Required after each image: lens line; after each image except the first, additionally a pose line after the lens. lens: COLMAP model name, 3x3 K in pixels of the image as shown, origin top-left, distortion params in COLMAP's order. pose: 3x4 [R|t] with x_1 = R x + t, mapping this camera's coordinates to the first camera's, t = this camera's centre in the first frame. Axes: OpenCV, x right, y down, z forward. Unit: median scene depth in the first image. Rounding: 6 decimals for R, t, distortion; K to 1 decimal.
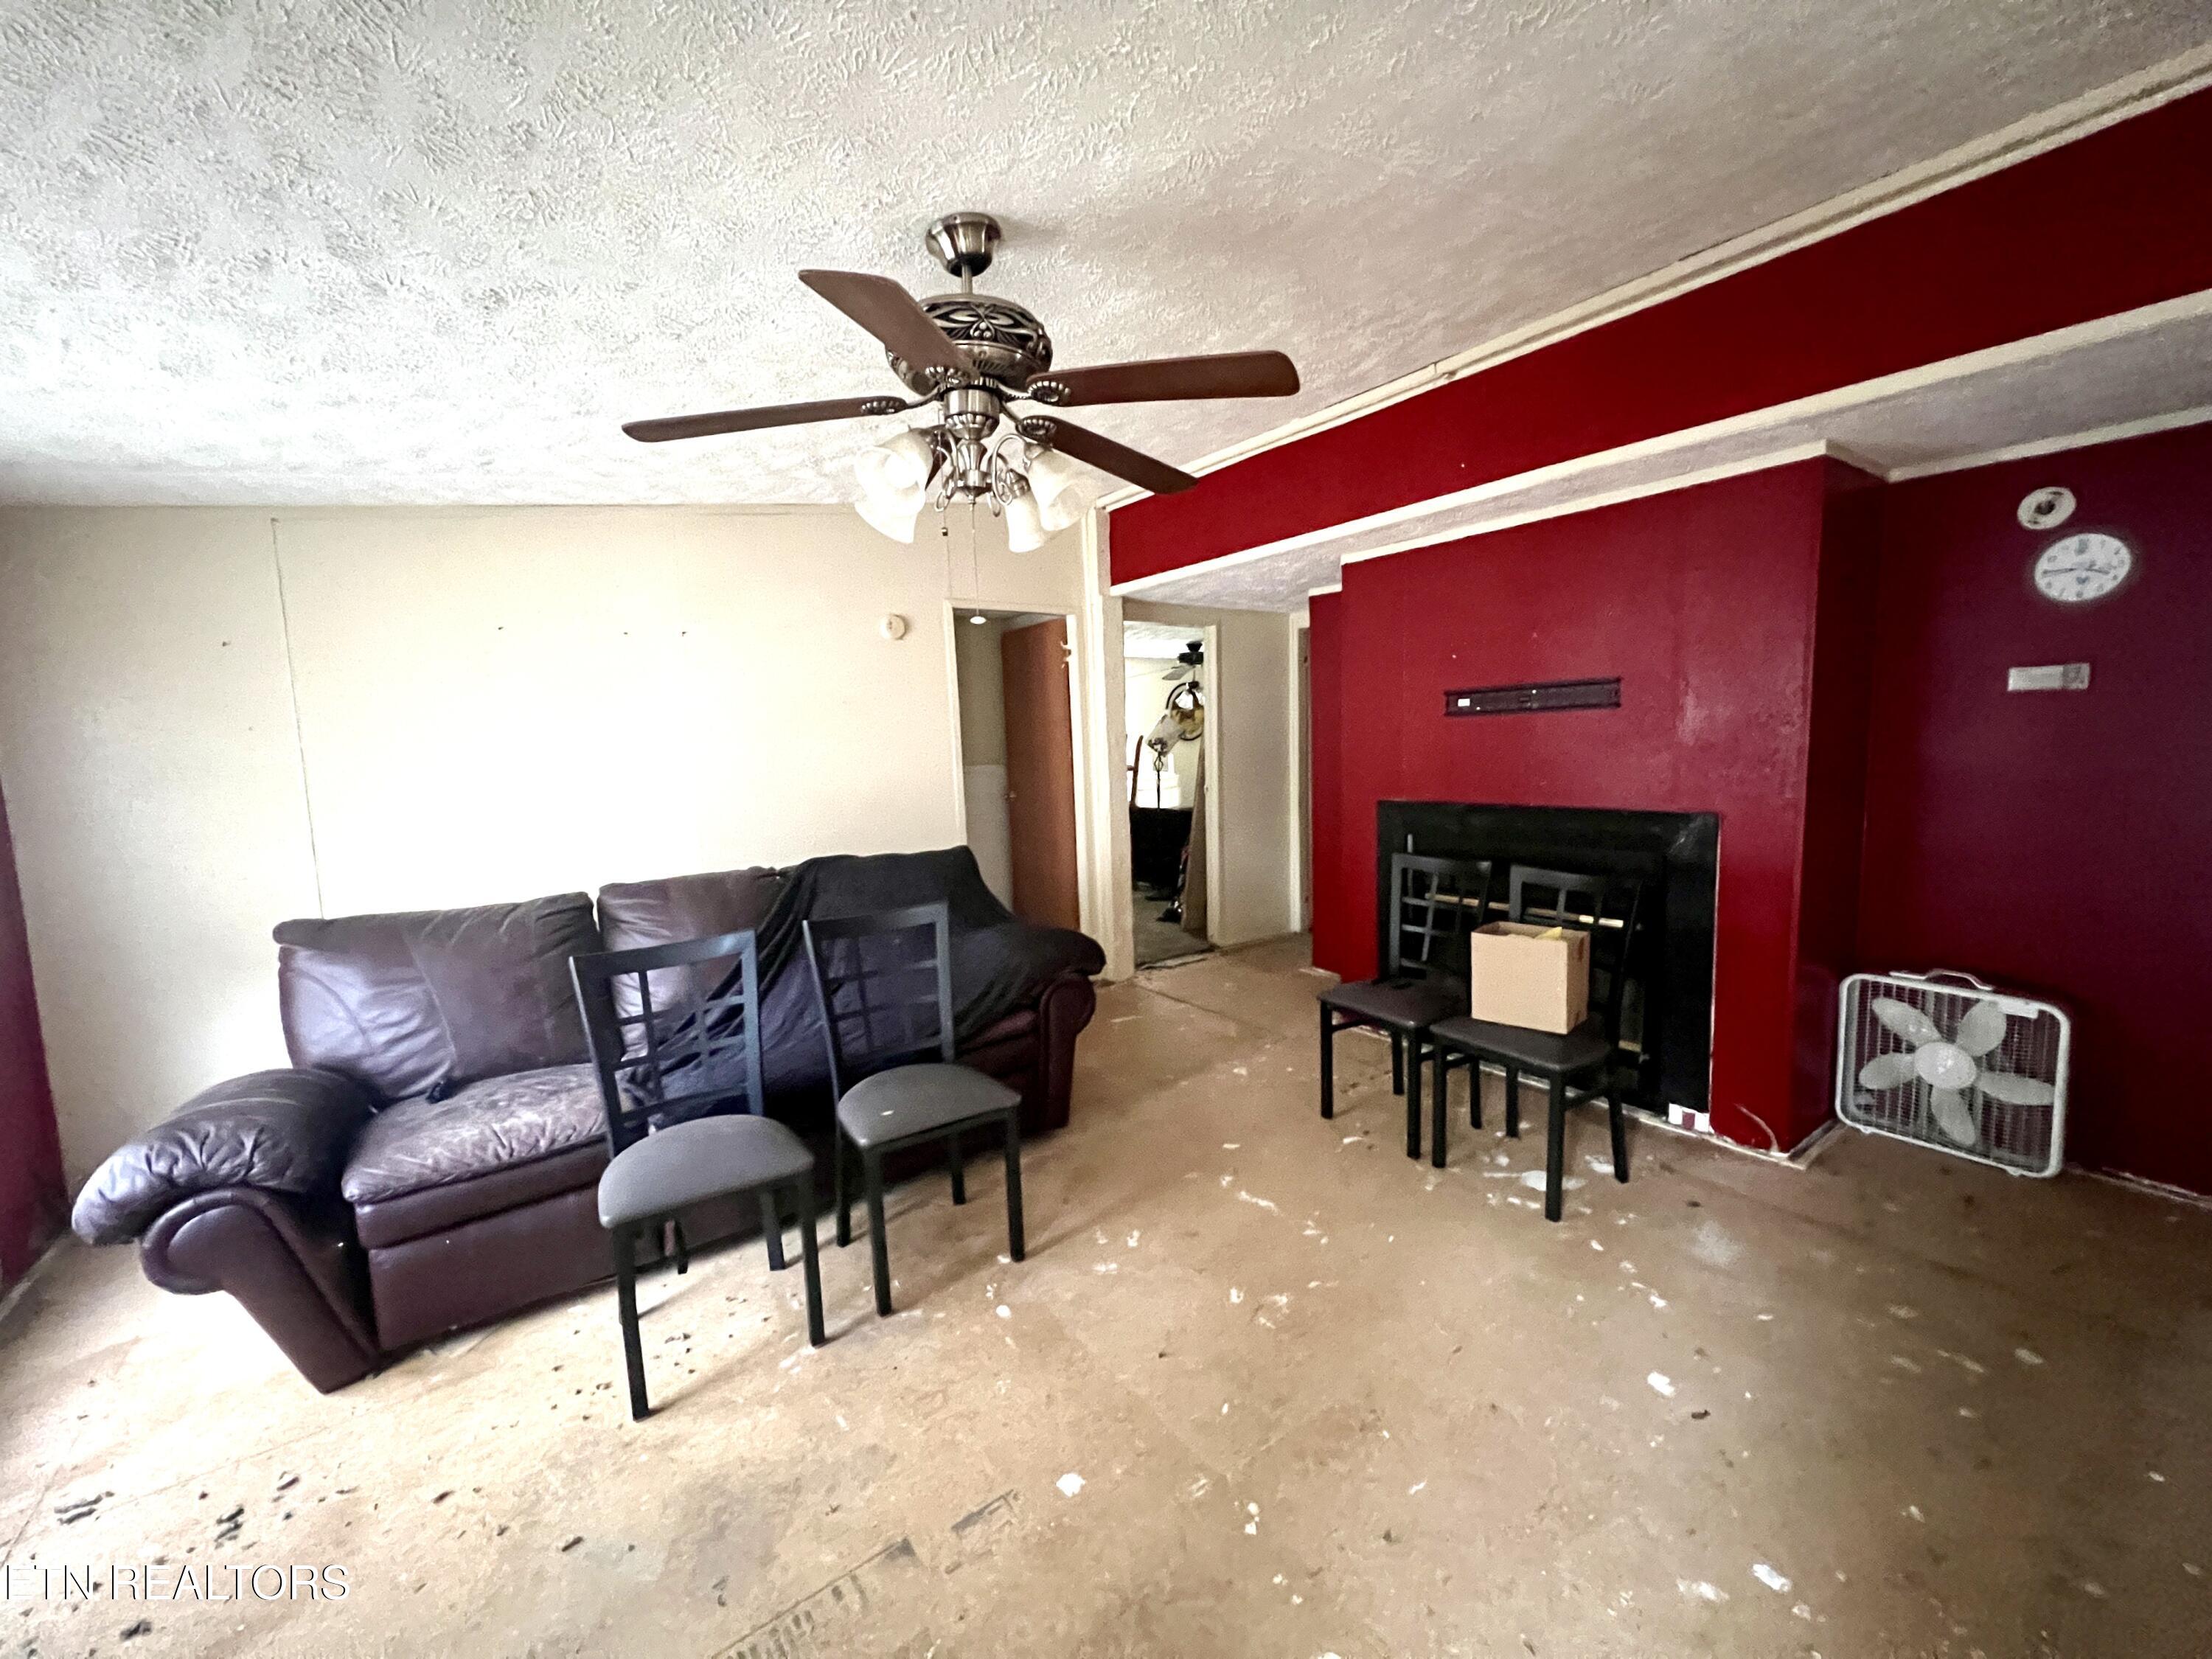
lens RADIAL K [[880.7, 0, 1102.7], [0, 880.7, 823.0], [0, 0, 1]] dist [-0.003146, 0.000686]
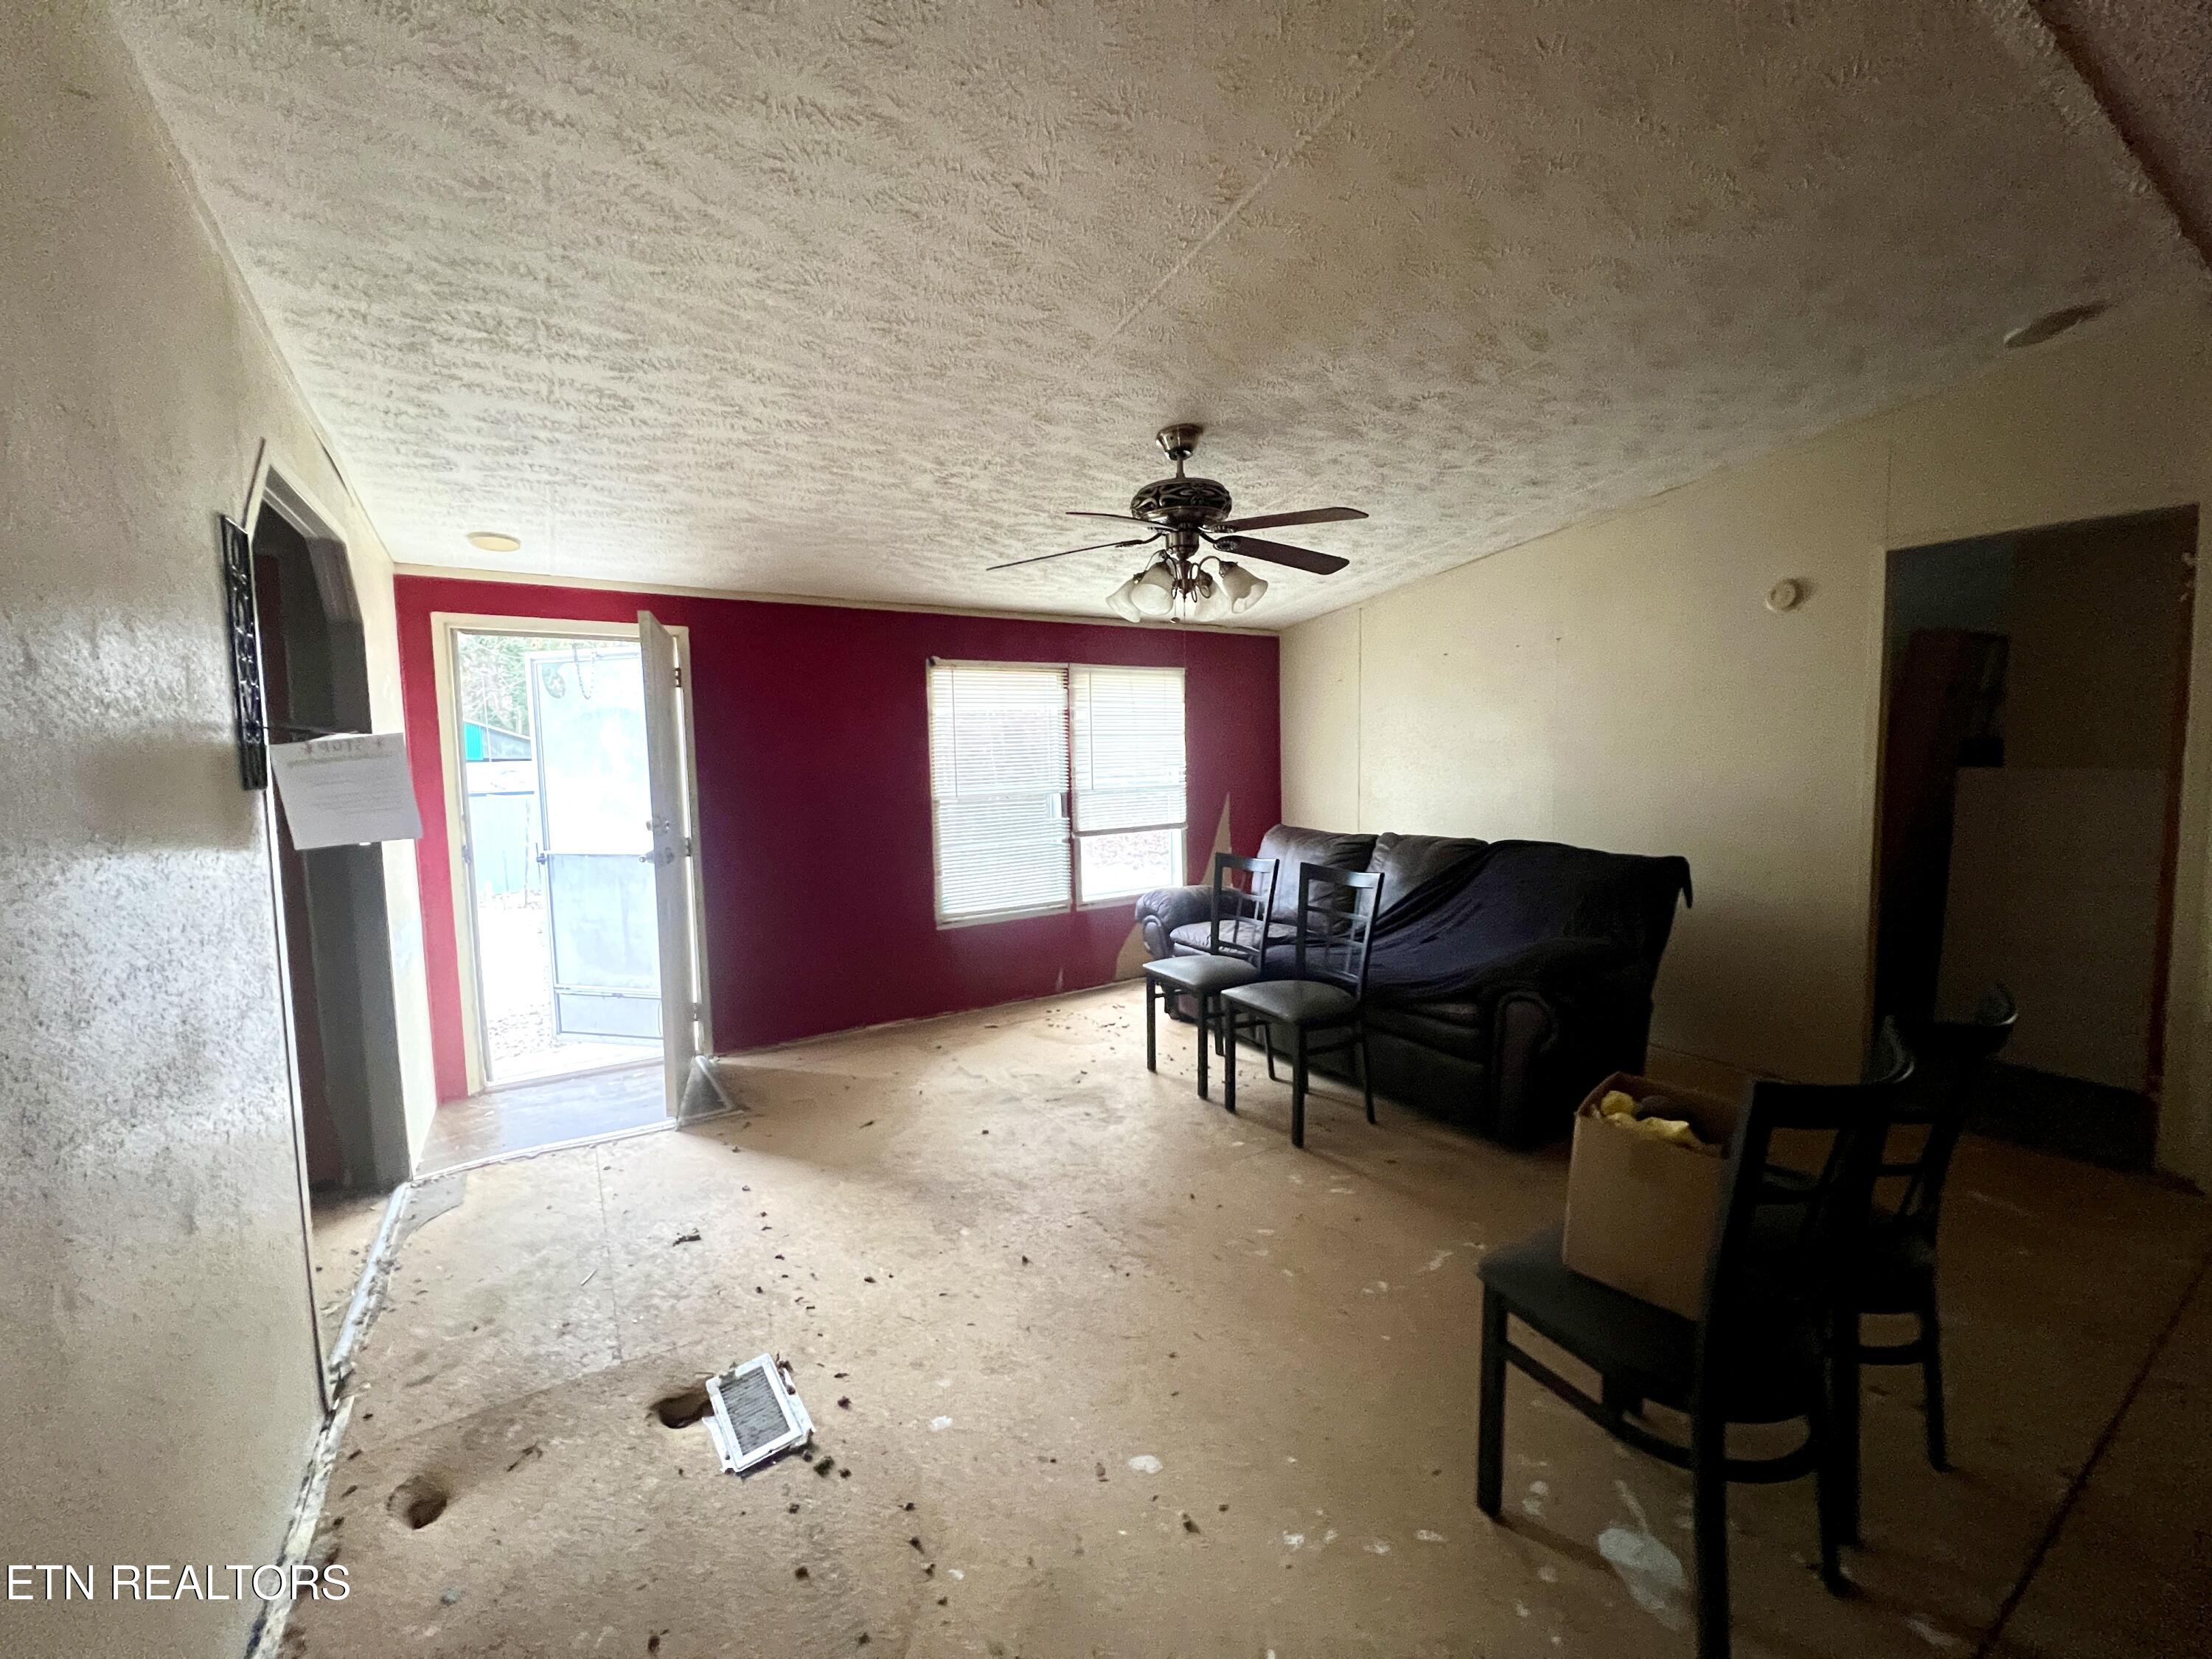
lens RADIAL K [[880.7, 0, 1102.7], [0, 880.7, 823.0], [0, 0, 1]] dist [-0.003146, 0.000686]
pose [[-0.059041, 0.112623, -0.991882, 0.654189], [-0.073216, 0.990451, 0.116818, -0.060674], [0.995567, 0.079519, -0.050231, 0.418409]]
